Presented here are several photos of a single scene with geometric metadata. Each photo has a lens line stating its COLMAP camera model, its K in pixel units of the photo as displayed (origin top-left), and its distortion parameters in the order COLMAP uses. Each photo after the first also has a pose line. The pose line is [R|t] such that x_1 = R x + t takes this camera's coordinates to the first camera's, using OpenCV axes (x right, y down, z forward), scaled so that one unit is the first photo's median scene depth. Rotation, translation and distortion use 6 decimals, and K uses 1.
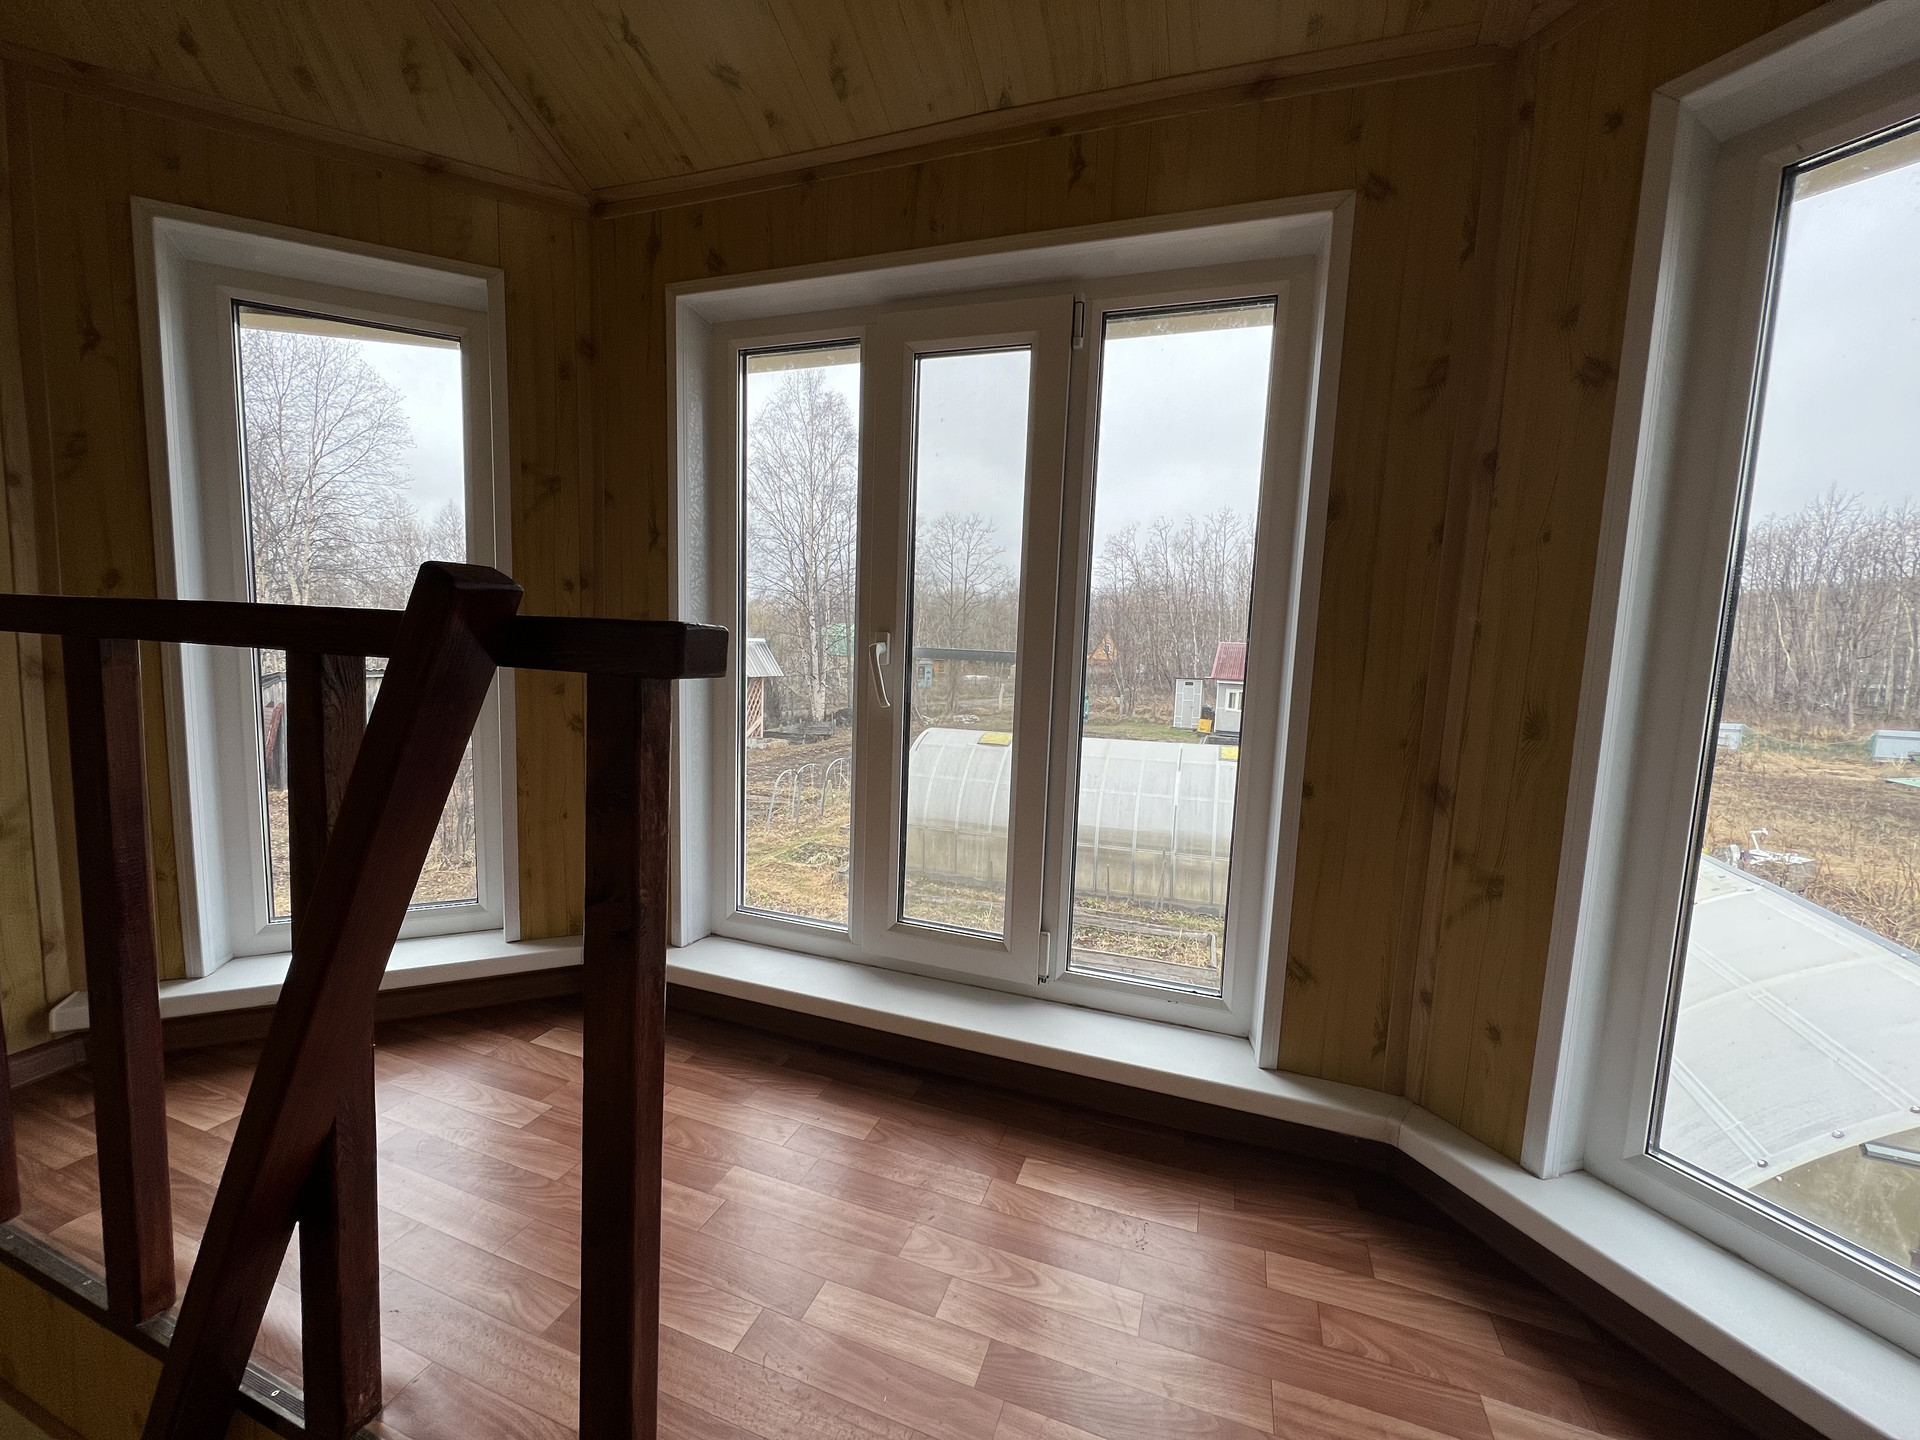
lens RADIAL K [[767.7, 0, 960.1], [0, 767.7, 719.4], [0, 0, 1]] dist [-0.001104, -0.000232]
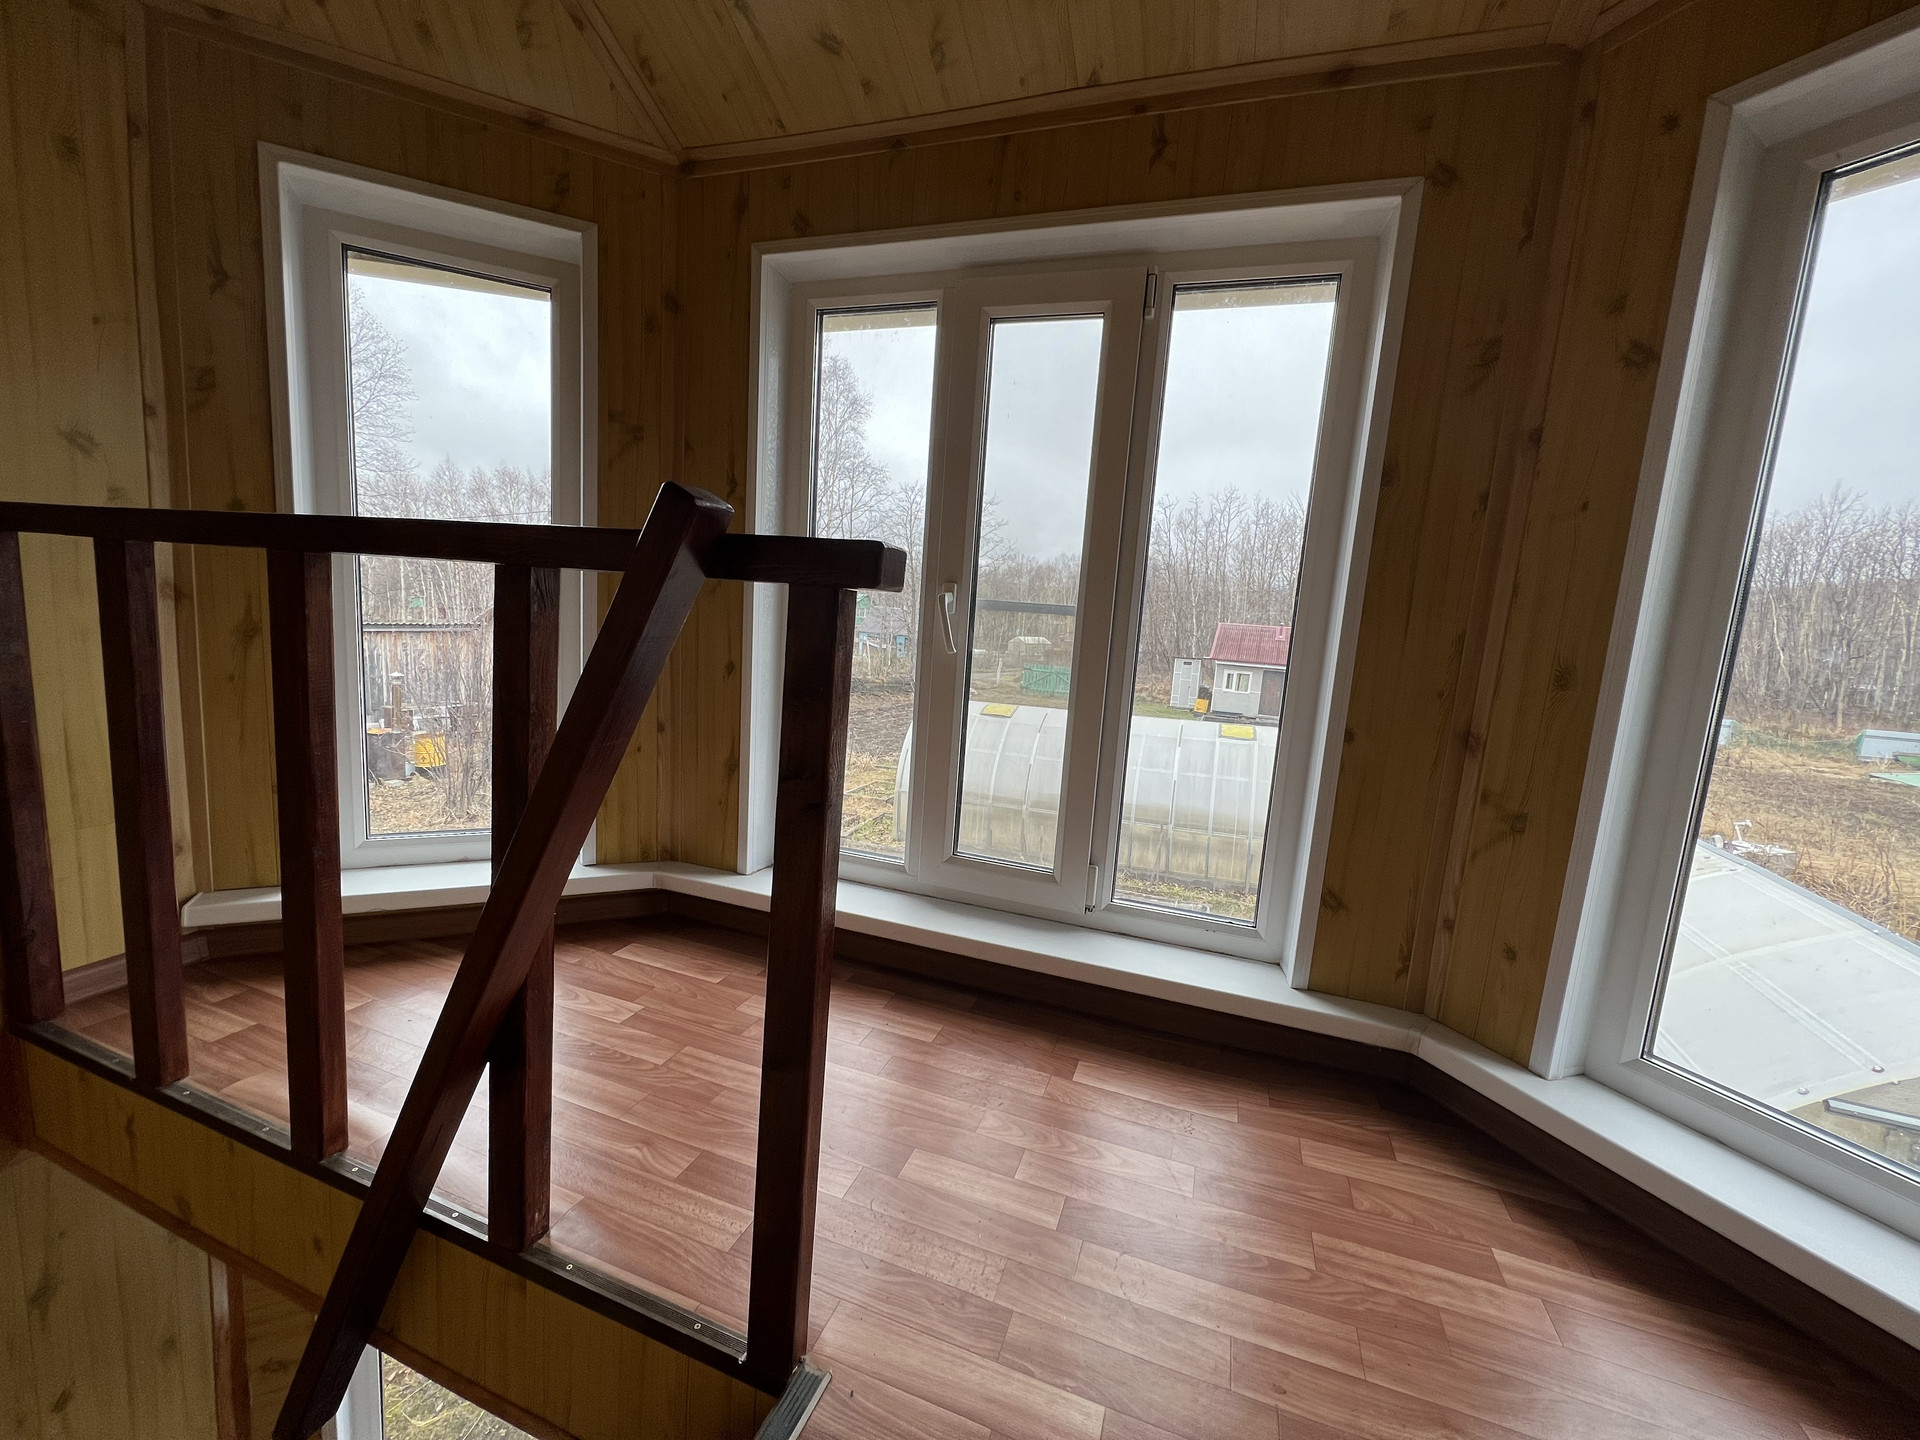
lens RADIAL K [[767.7, 0, 959.5], [0, 767.7, 719.8], [0, 0, 1]] dist [-0.001104, -0.000232]
pose [[0.999538, 0.029621, 0.006833, -0.104038], [-0.029838, 0.998972, 0.034133, 0.045772], [-0.005815, -0.034321, 0.999394, -0.084199]]
